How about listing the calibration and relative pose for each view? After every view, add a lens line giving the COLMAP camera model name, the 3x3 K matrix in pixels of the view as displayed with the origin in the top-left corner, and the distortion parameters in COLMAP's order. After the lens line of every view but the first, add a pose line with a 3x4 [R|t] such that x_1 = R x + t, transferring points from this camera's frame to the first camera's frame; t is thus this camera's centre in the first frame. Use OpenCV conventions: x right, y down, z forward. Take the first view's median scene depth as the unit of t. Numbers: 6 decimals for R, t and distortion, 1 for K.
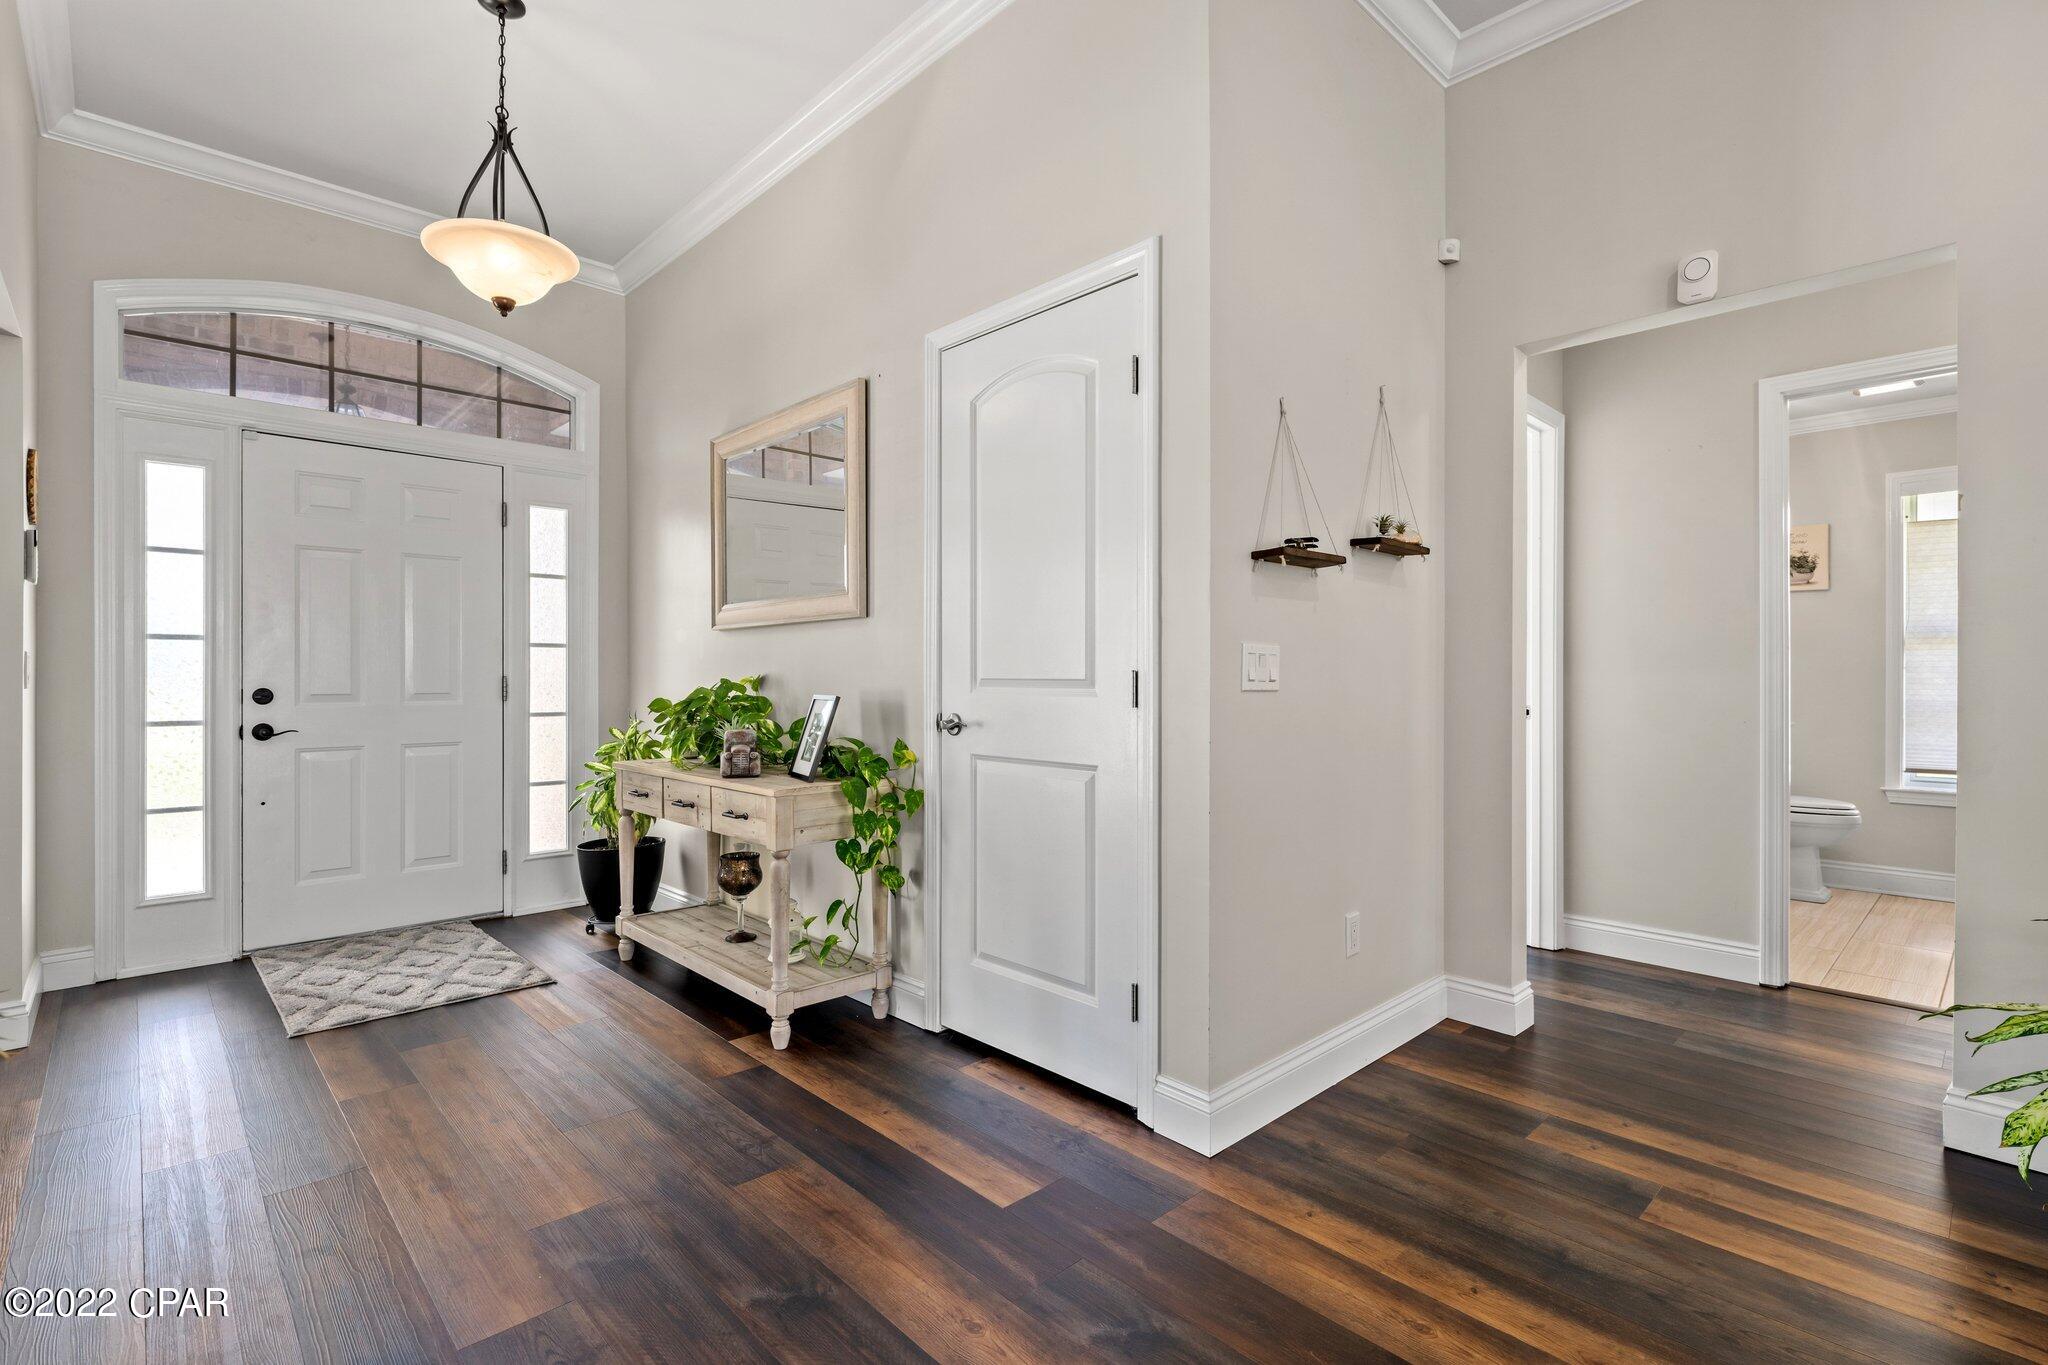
lens RADIAL K [[953.7, 0, 1011.1], [0, 953.7, 674.6], [0, 0, 1]] dist [-0.000249, 0.000042]
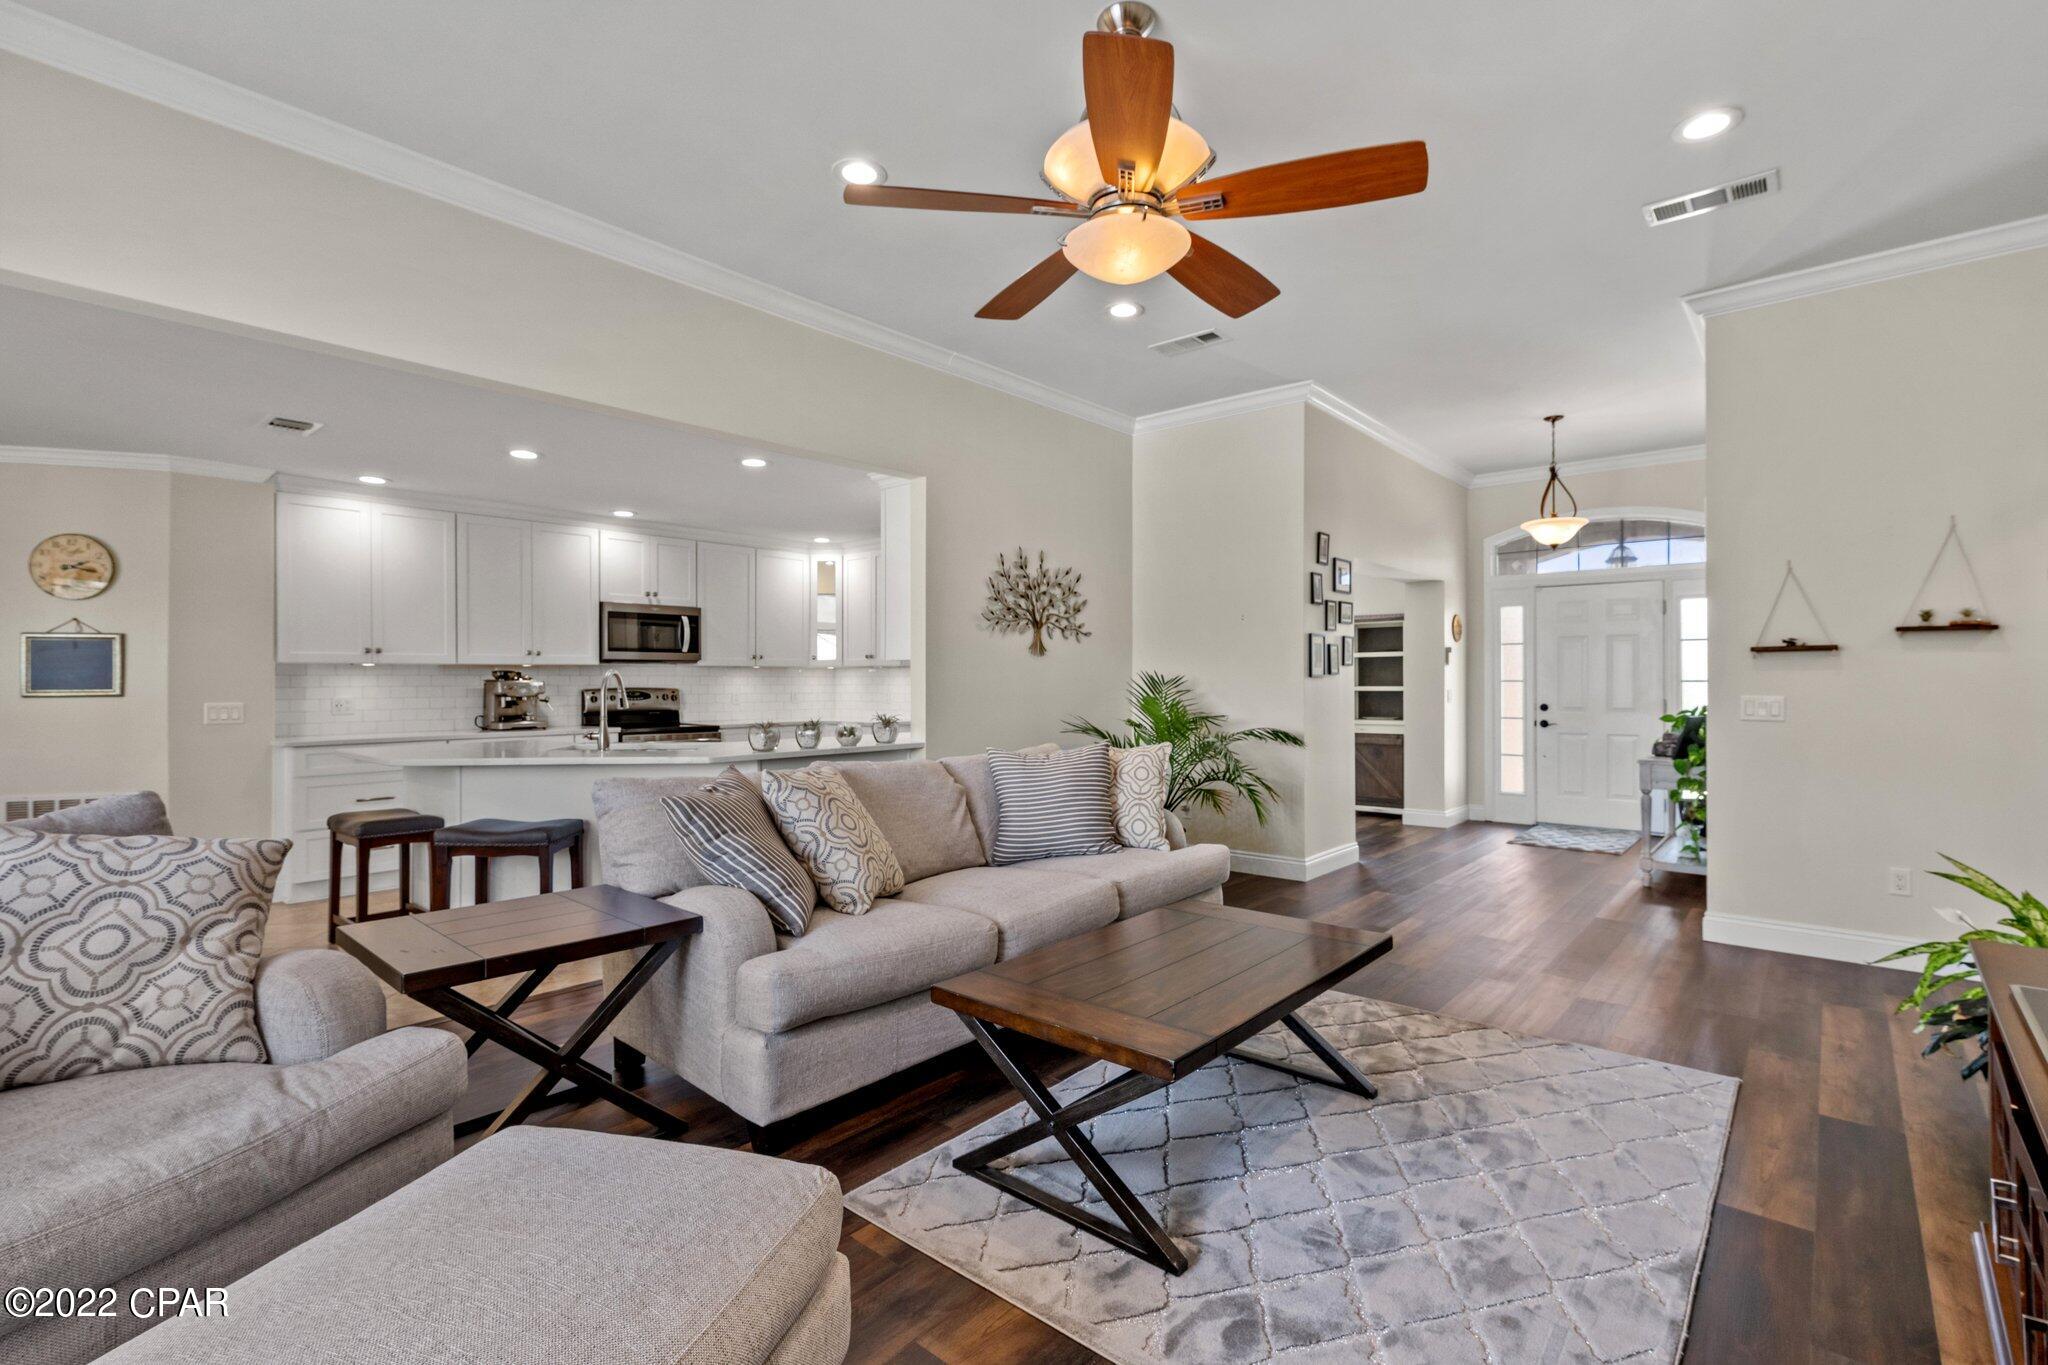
lens RADIAL K [[953.7, 0, 1008.2], [0, 953.7, 677.0], [0, 0, 1]] dist [-0.000249, 0.000042]
pose [[0.091708, -0.003781, -0.995779, 1.519336], [0.003573, 0.999988, -0.003468, -0.051864], [0.995780, -0.003240, 0.091720, -0.504325]]
